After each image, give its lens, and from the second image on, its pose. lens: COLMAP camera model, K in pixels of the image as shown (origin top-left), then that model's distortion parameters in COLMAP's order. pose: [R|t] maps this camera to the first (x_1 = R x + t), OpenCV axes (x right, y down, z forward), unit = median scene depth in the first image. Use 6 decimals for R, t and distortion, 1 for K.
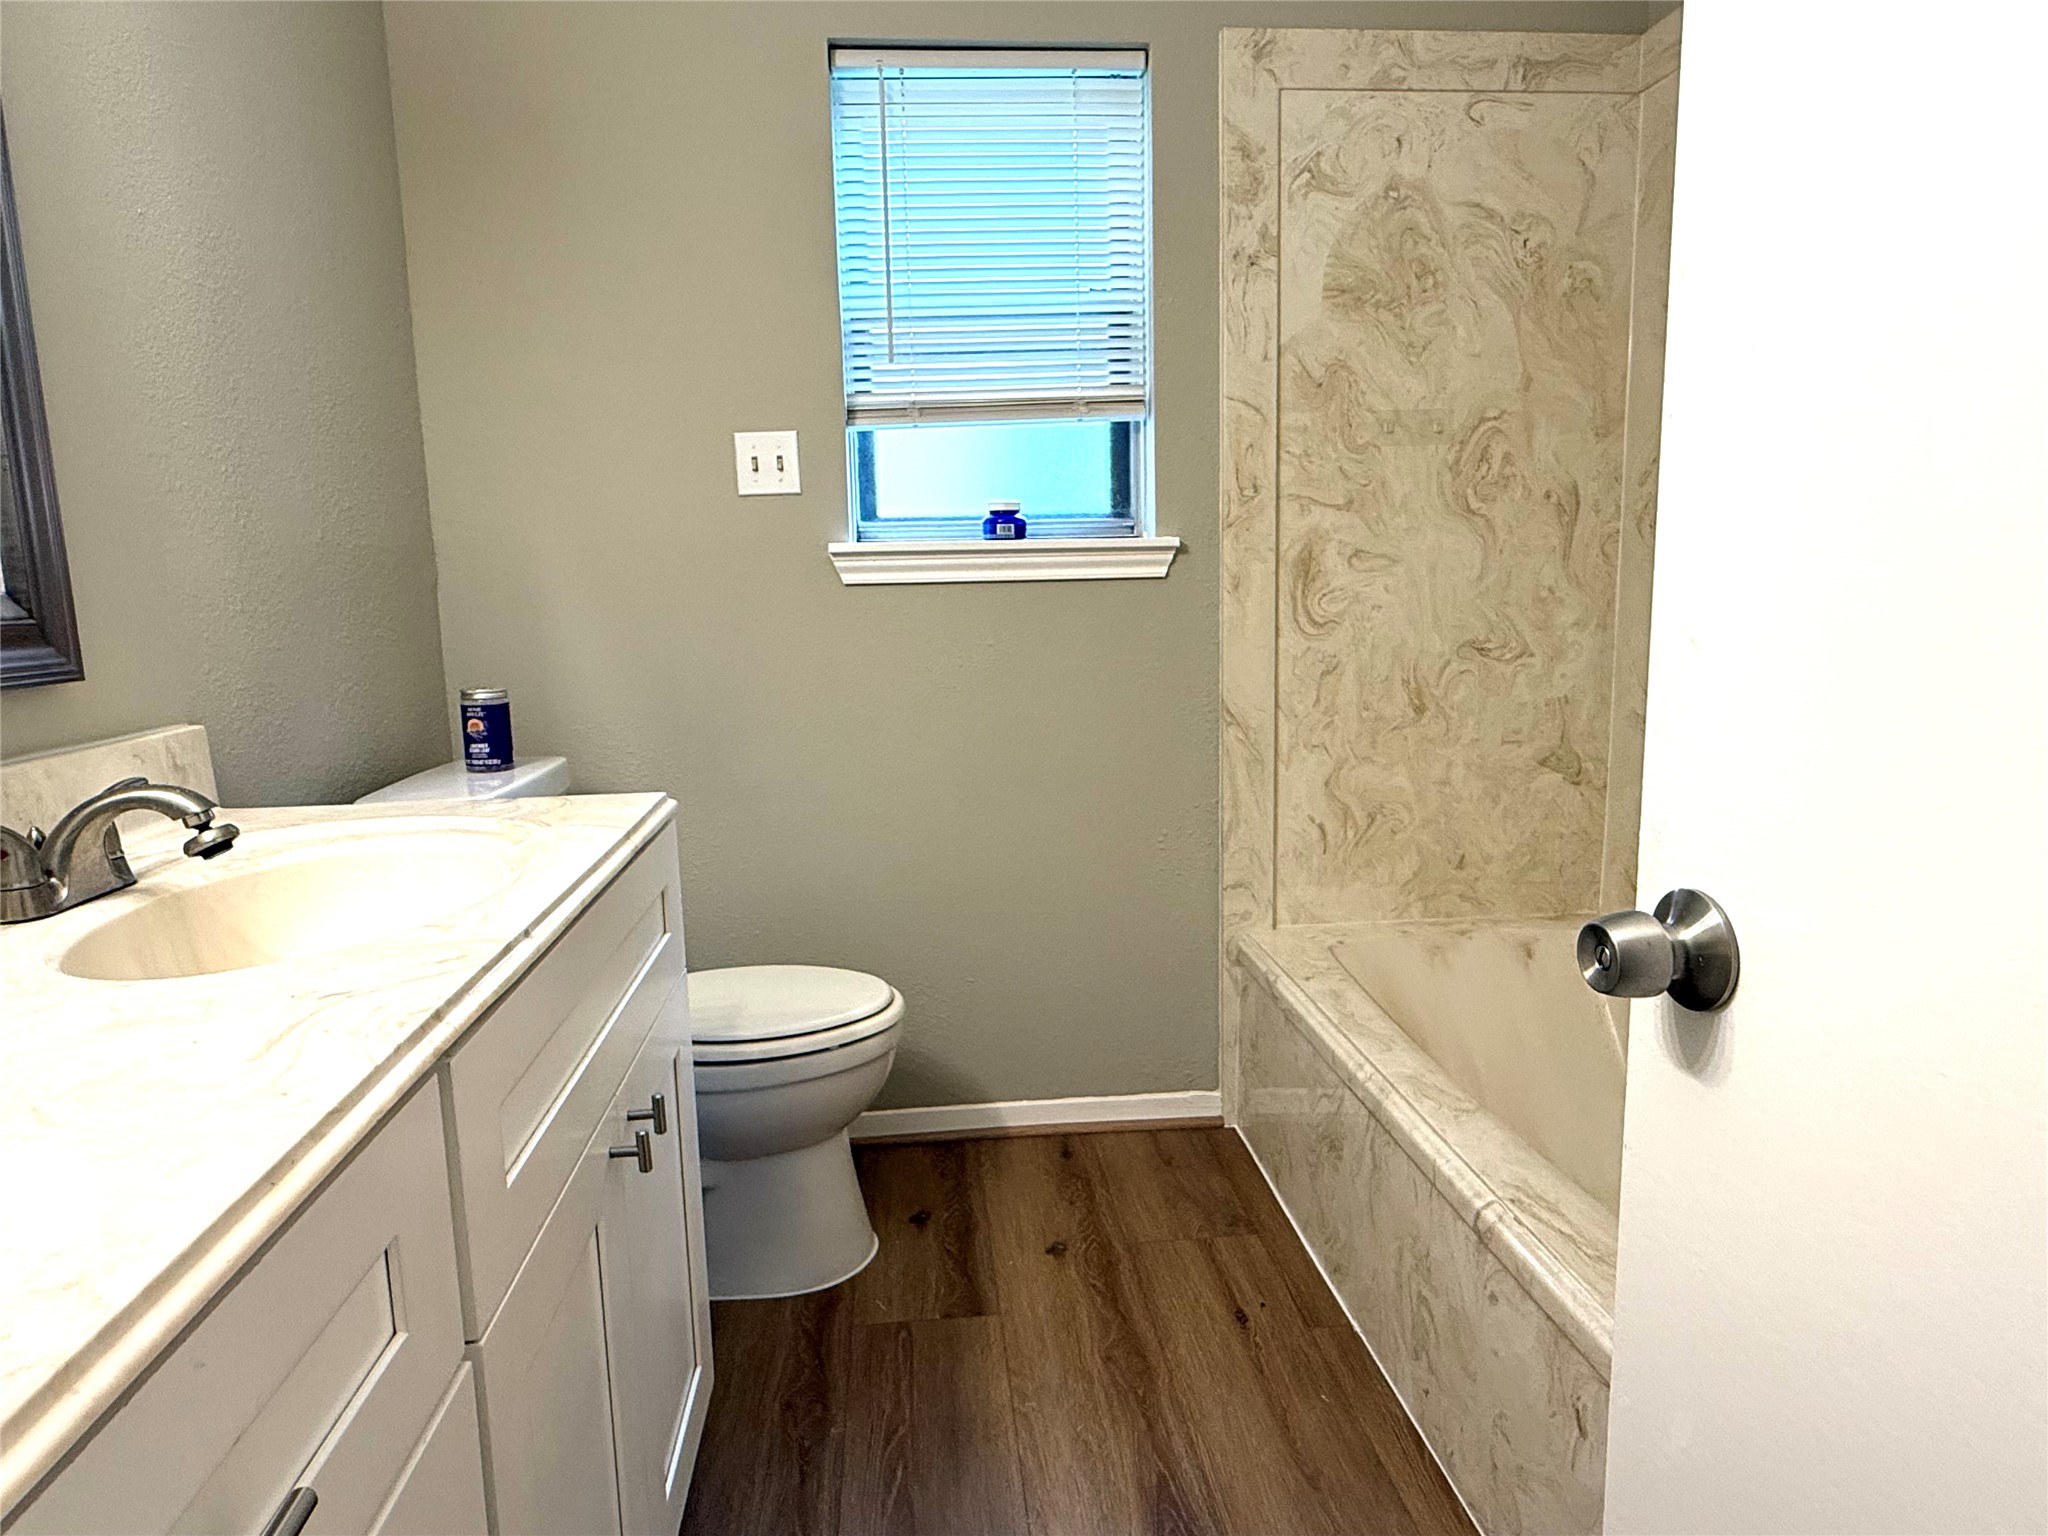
lens RADIAL K [[1239.9, 0, 1024.0], [0, 1239.9, 768.0], [0, 0, 1]] dist [0.001416, -0.000949]
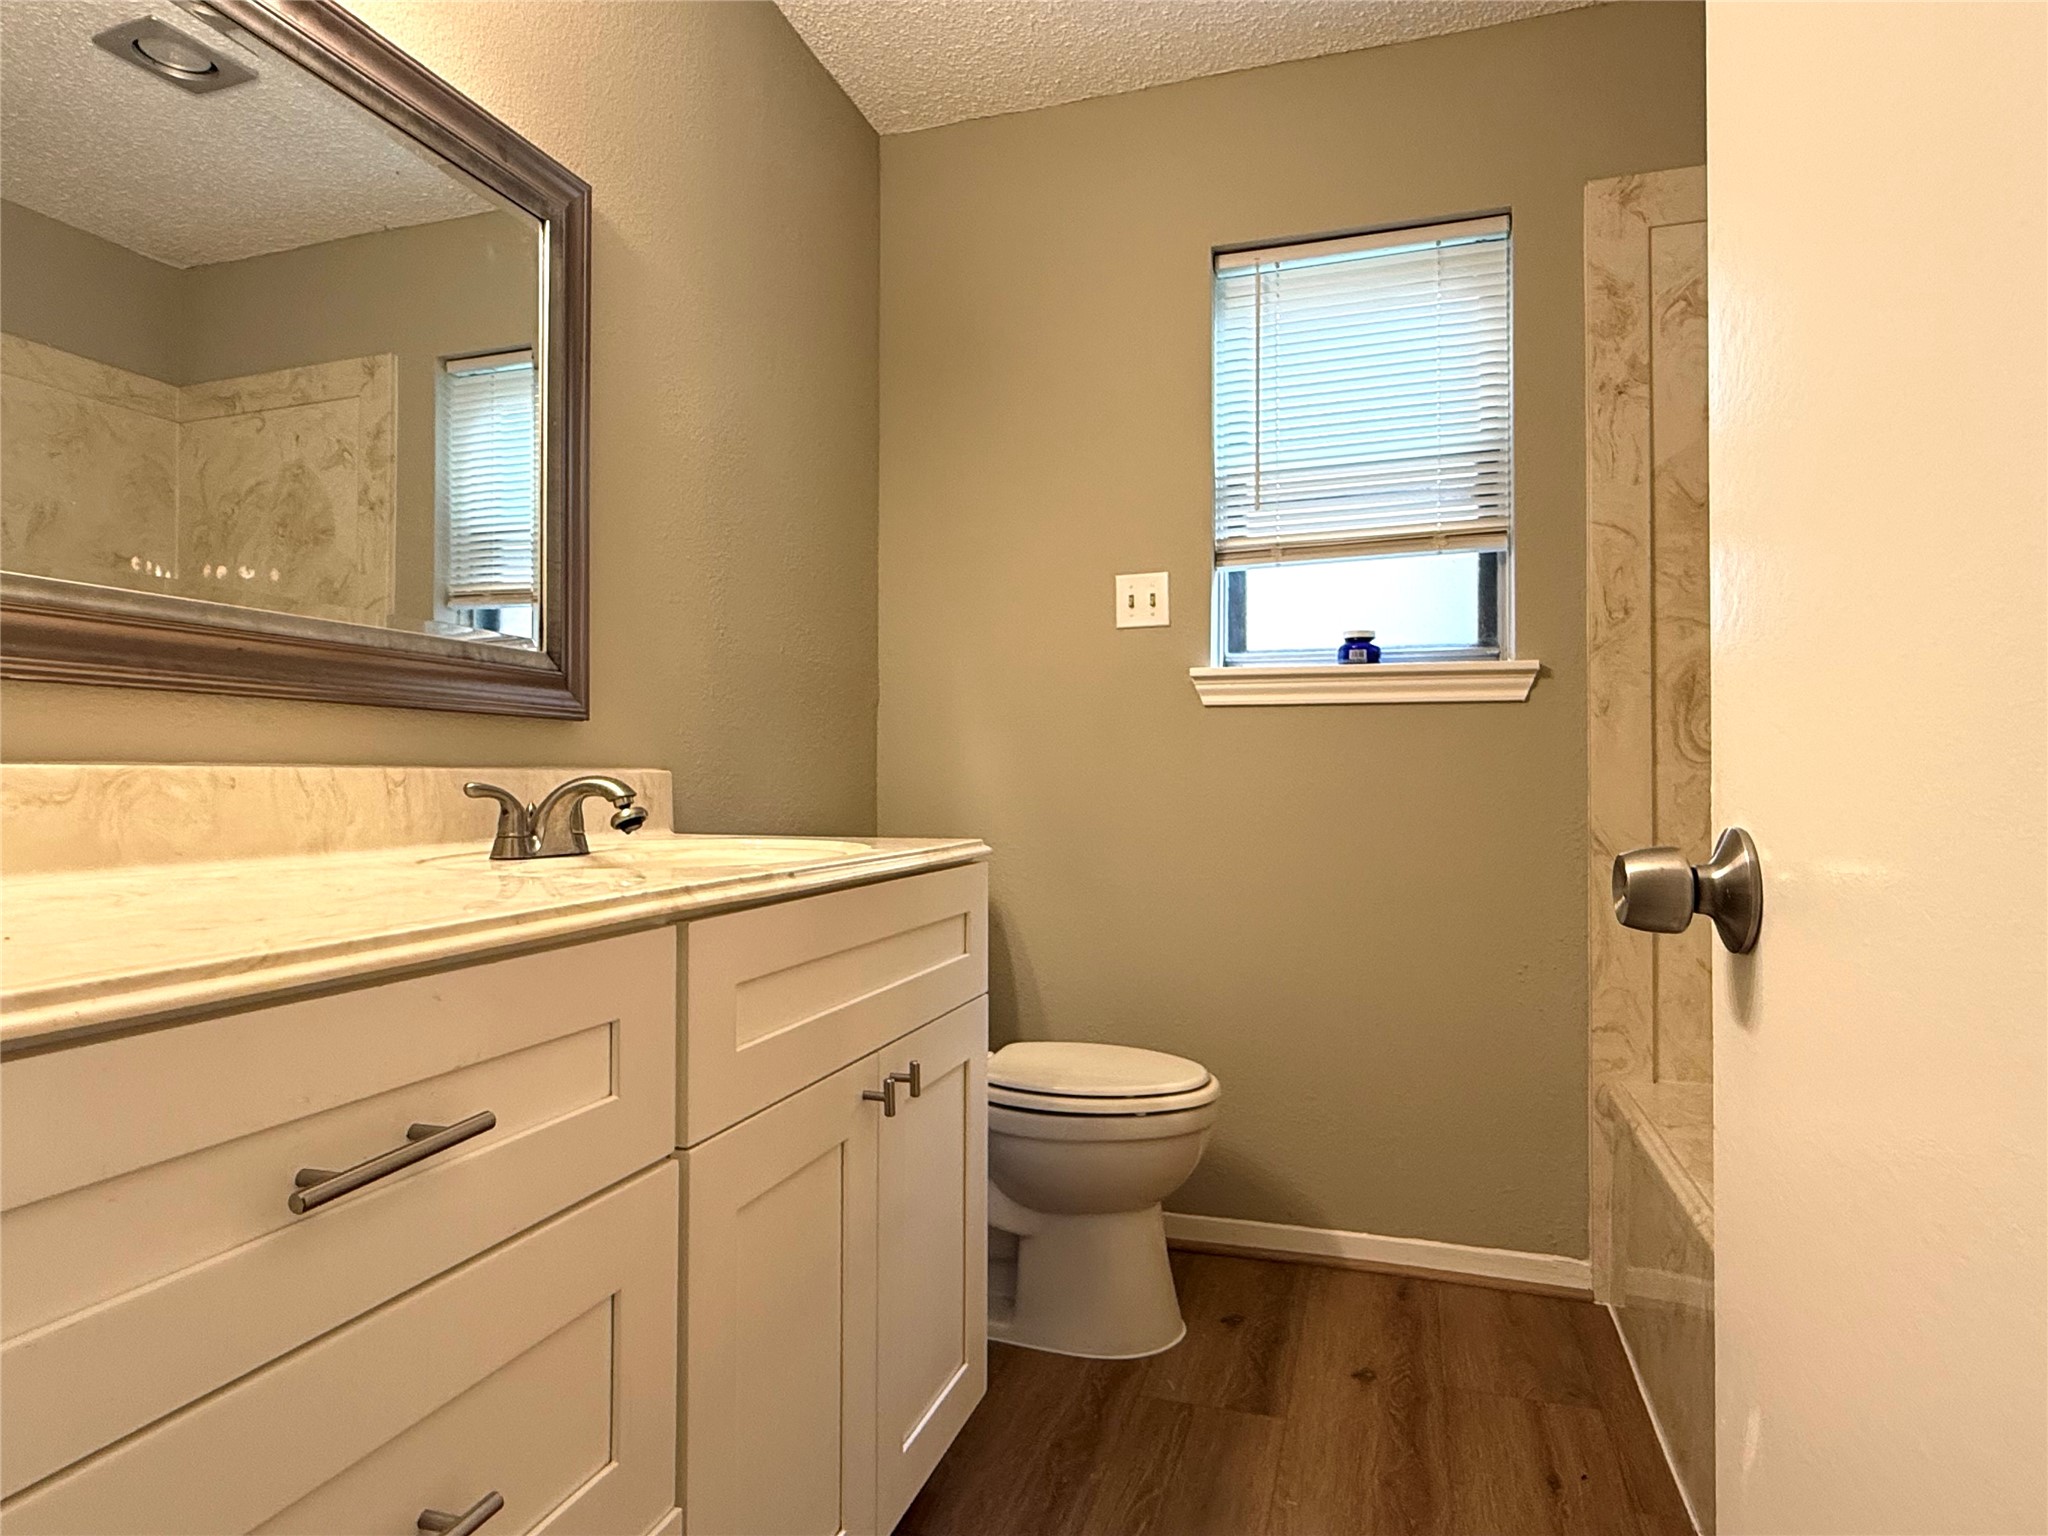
lens RADIAL K [[1224.8, 0, 1024.0], [0, 1224.8, 768.0], [0, 0, 1]] dist [0.005336, -0.001937]
pose [[0.918476, 0.018384, -0.395050, 0.139100], [-0.084101, 0.985150, -0.149688, 0.082982], [0.386432, 0.170709, 0.906382, -0.036573]]
